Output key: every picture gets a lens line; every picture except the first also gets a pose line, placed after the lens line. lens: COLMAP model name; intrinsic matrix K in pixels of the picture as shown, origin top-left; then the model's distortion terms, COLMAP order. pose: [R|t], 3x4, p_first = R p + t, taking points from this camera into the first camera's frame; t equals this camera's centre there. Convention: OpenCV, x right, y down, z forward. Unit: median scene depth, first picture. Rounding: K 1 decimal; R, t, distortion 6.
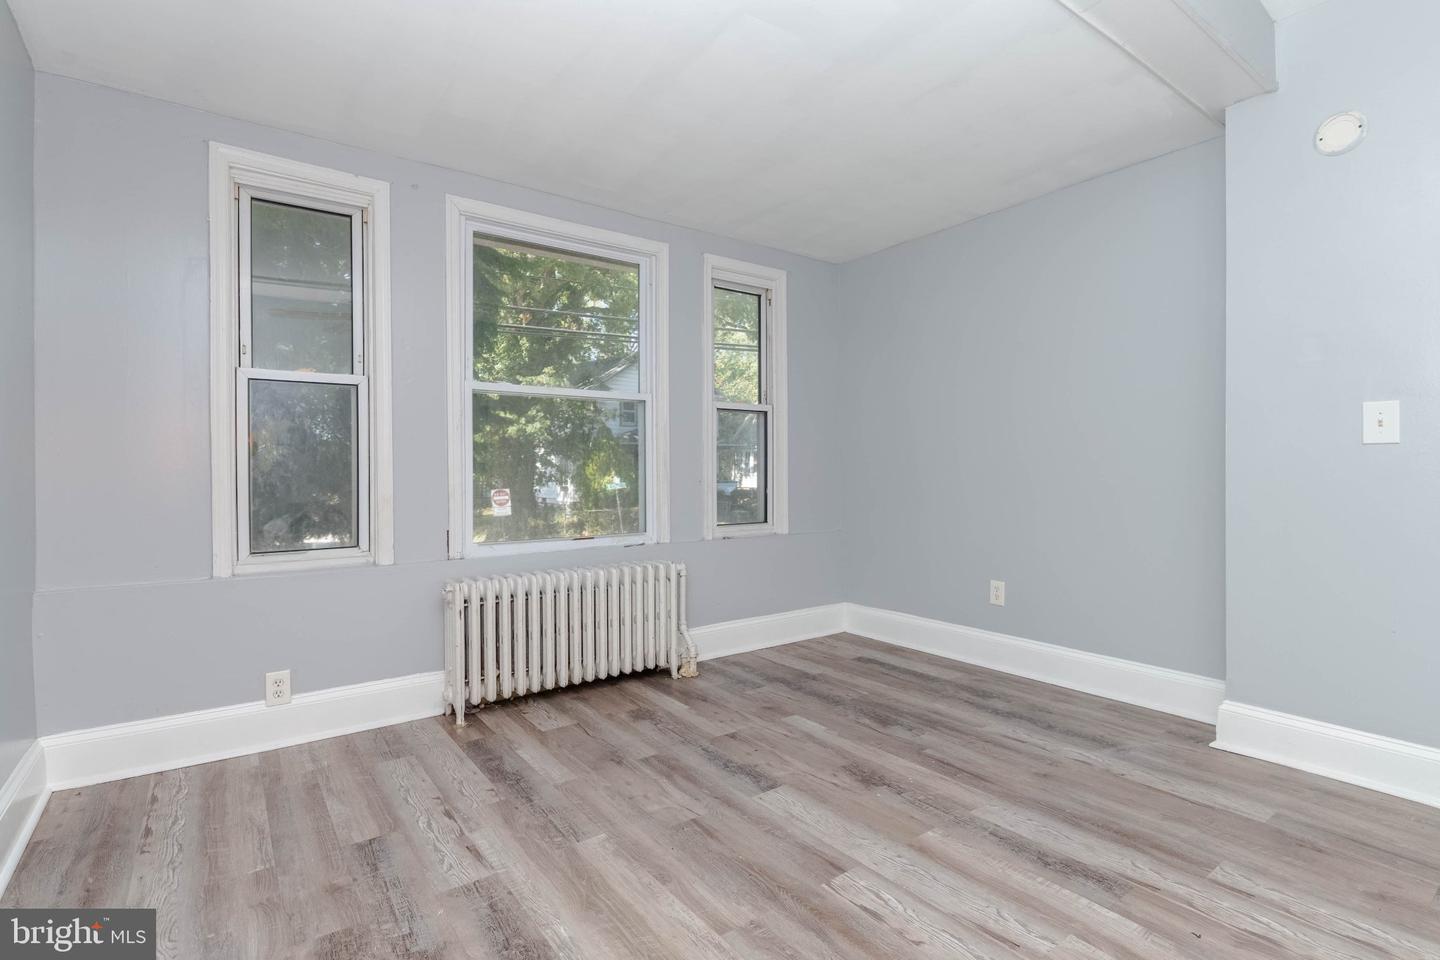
lens RADIAL K [[686.6, 0, 723.3], [0, 686.6, 477.9], [0, 0, 1]] dist [0.002272, -0.011469]
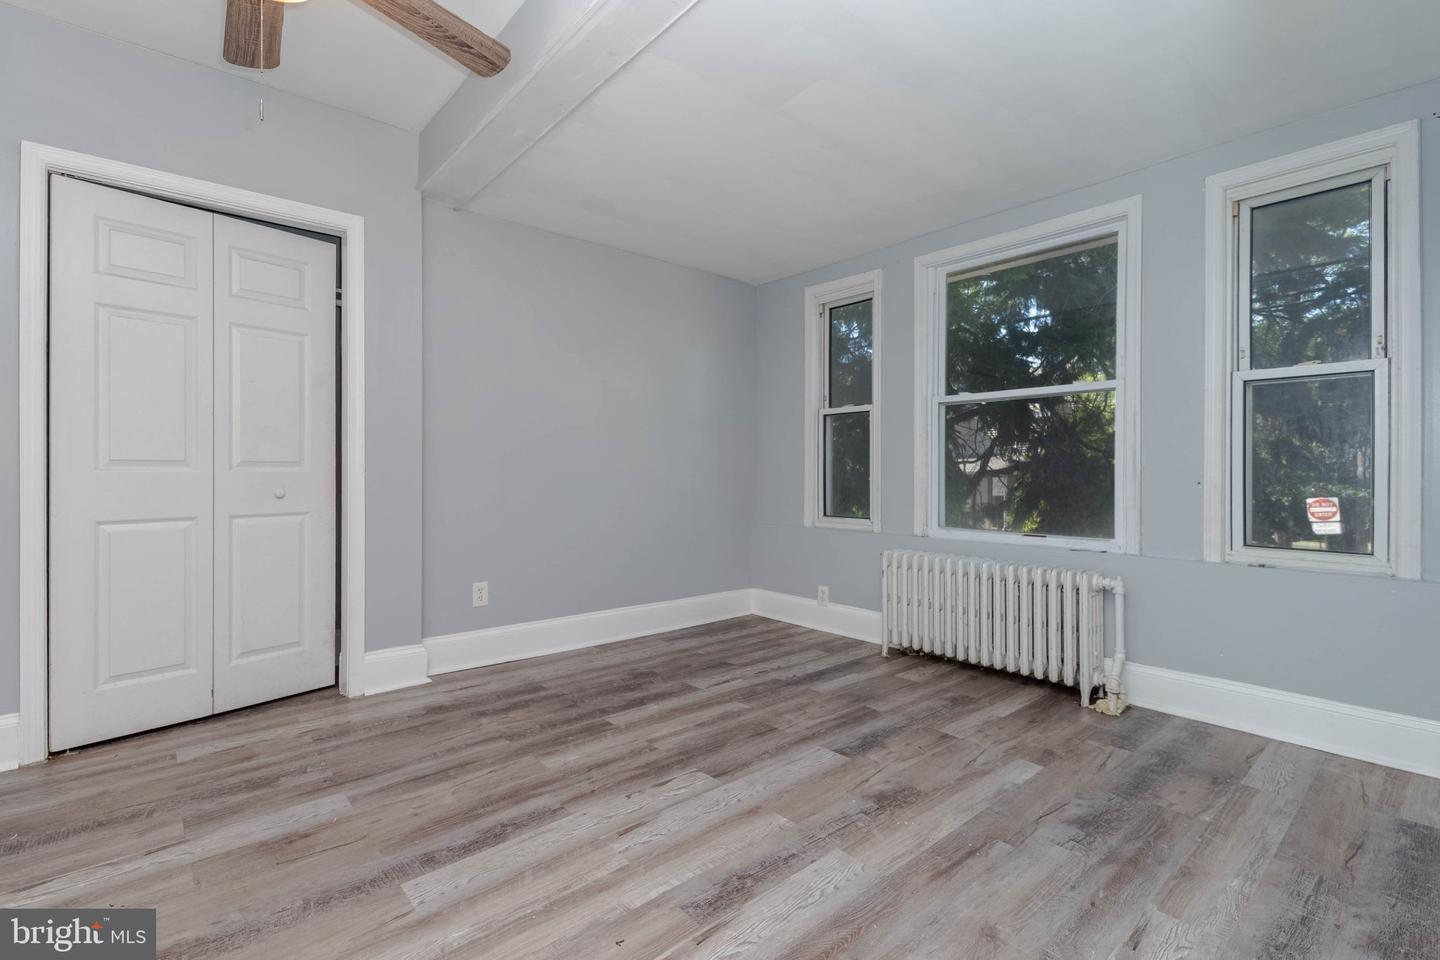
lens RADIAL K [[649.2, 0, 720.0], [0, 649.2, 480.0], [0, 0, 1]] dist [0.001602, 0.000155]
pose [[0.081494, 0.016701, -0.996534, 0.966965], [-0.015269, 0.999763, 0.015506, -0.002618], [0.996557, 0.013952, 0.081730, 0.631930]]
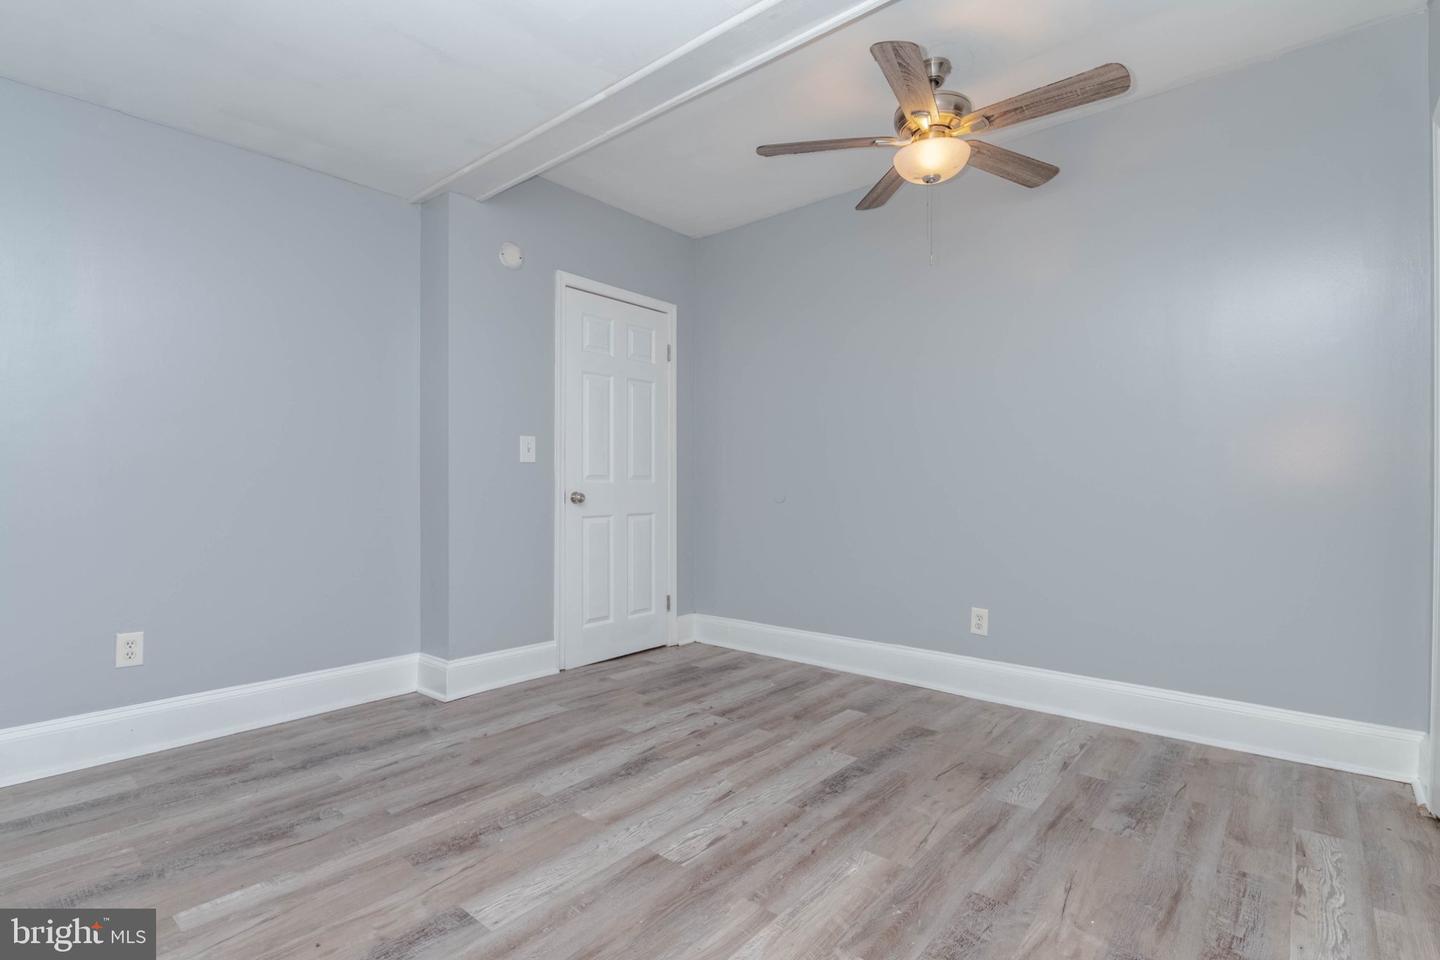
lens RADIAL K [[686.6, 0, 723.3], [0, 686.6, 477.9], [0, 0, 1]] dist [0.002272, -0.011469]
pose [[-0.228484, 0.007000, 0.973523, -0.613739], [0.011692, 0.999922, -0.004446, -0.000430], [-0.973478, 0.010367, -0.228548, 0.794810]]
